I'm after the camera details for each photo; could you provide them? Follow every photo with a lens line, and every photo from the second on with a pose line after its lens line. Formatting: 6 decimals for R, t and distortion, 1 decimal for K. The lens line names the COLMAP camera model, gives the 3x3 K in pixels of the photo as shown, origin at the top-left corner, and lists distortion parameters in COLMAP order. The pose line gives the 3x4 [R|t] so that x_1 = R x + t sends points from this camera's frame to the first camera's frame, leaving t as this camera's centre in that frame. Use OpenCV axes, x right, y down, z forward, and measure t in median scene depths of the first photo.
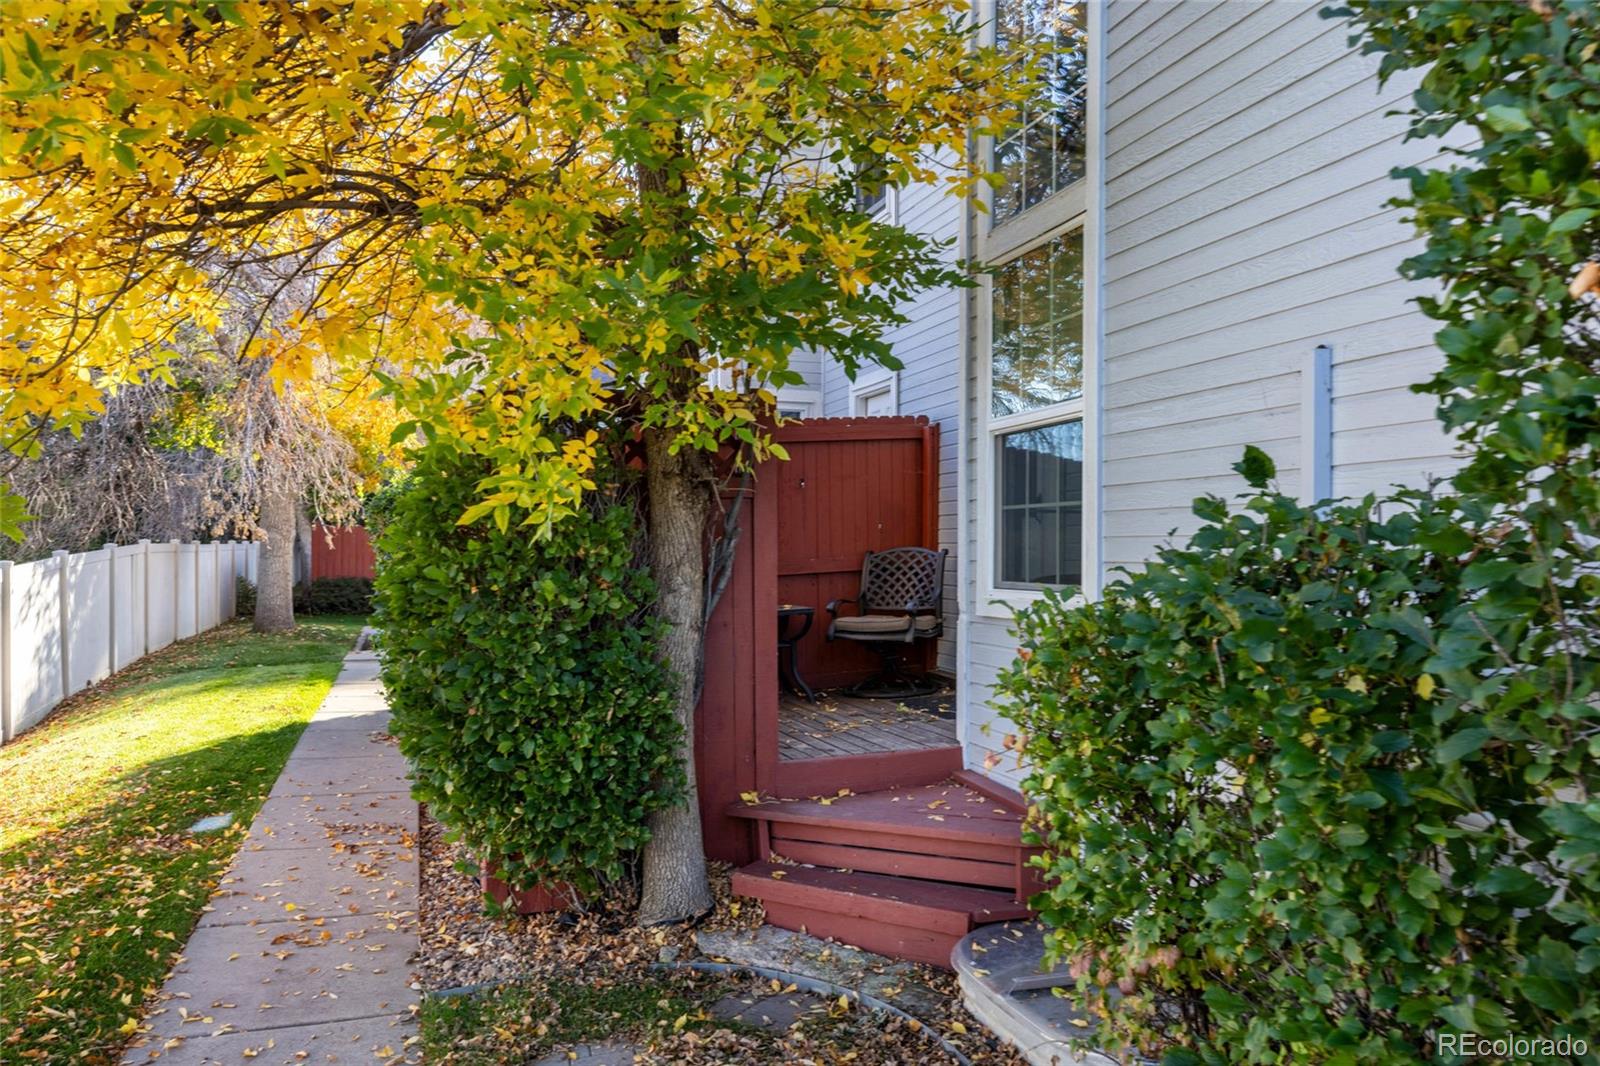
lens RADIAL K [[1248.9, 0, 841.5], [0, 1248.9, 545.8], [0, 0, 1]] dist [0.002518, -0.003173]
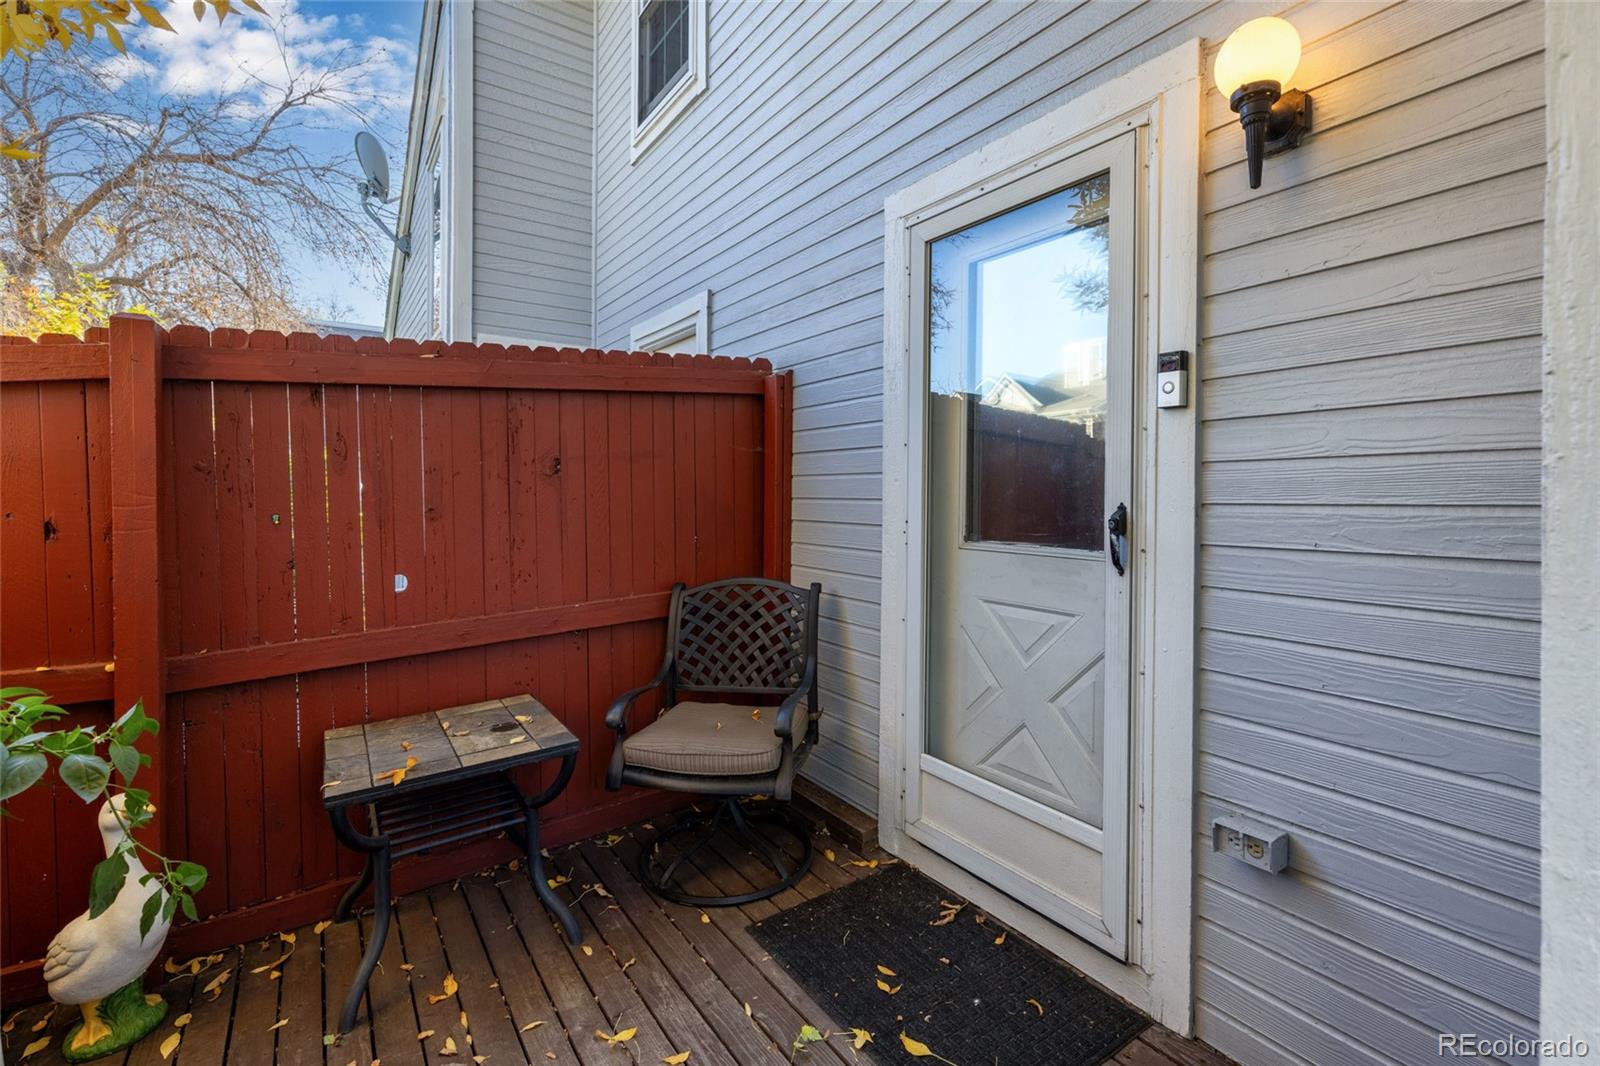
lens RADIAL K [[703.0, 0, 800.2], [0, 703.0, 495.1], [0, 0, 1]] dist [-0.000229, -0.000008]
pose [[0.961051, -0.004795, 0.276330, -0.028695], [0.004005, 0.999986, 0.003425, -0.078767], [-0.276342, -0.002185, 0.961057, 1.378949]]
